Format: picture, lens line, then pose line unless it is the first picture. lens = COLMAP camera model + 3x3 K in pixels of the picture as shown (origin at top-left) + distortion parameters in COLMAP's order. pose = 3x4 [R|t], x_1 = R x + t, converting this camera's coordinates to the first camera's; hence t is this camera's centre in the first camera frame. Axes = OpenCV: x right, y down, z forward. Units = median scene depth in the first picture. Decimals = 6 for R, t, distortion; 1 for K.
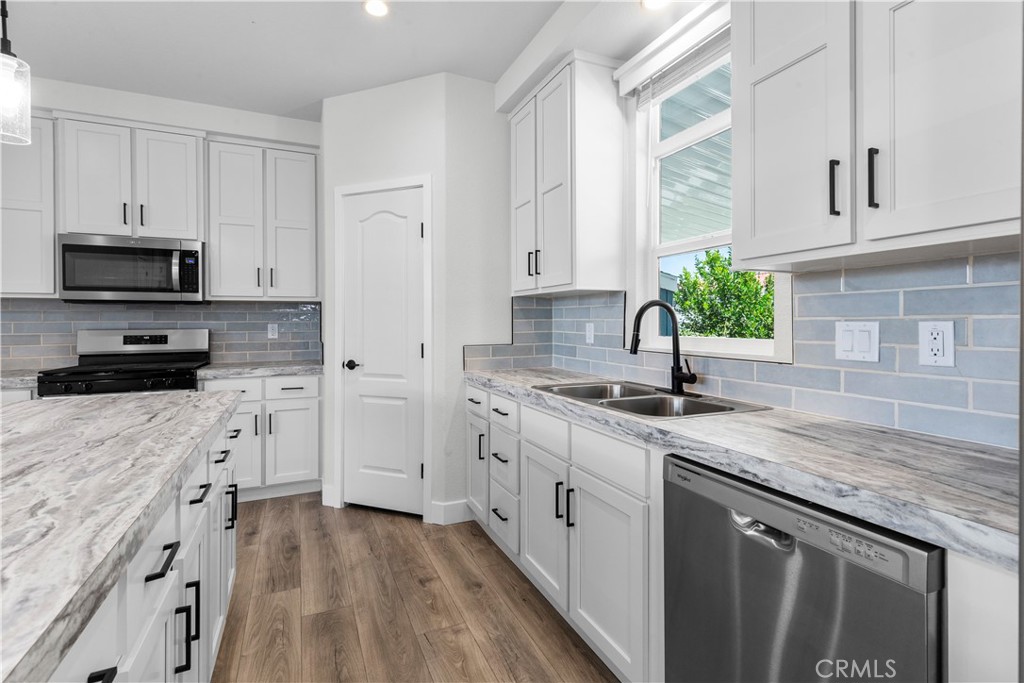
lens RADIAL K [[469.1, 0, 510.3], [0, 469.1, 330.6], [0, 0, 1]] dist [0.007483, -0.000825]
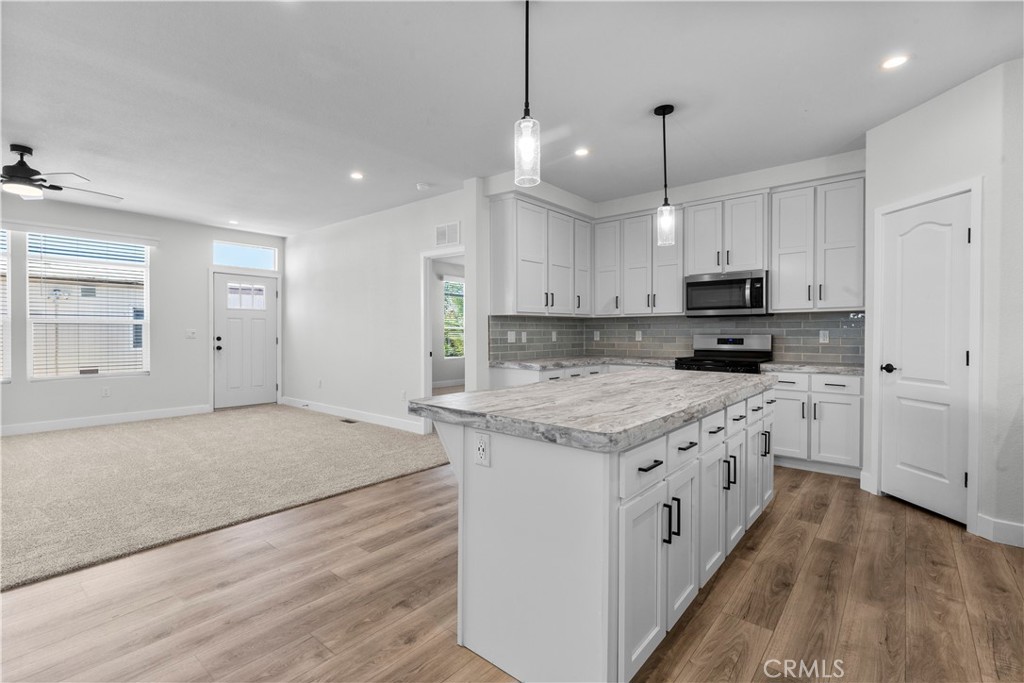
lens RADIAL K [[469.1, 0, 508.4], [0, 469.1, 321.3], [0, 0, 1]] dist [0.007483, -0.000825]
pose [[0.431915, -0.015913, -0.901774, 0.274255], [-0.014867, 0.999583, -0.024760, 0.003876], [0.901792, 0.024101, 0.431498, -0.282051]]
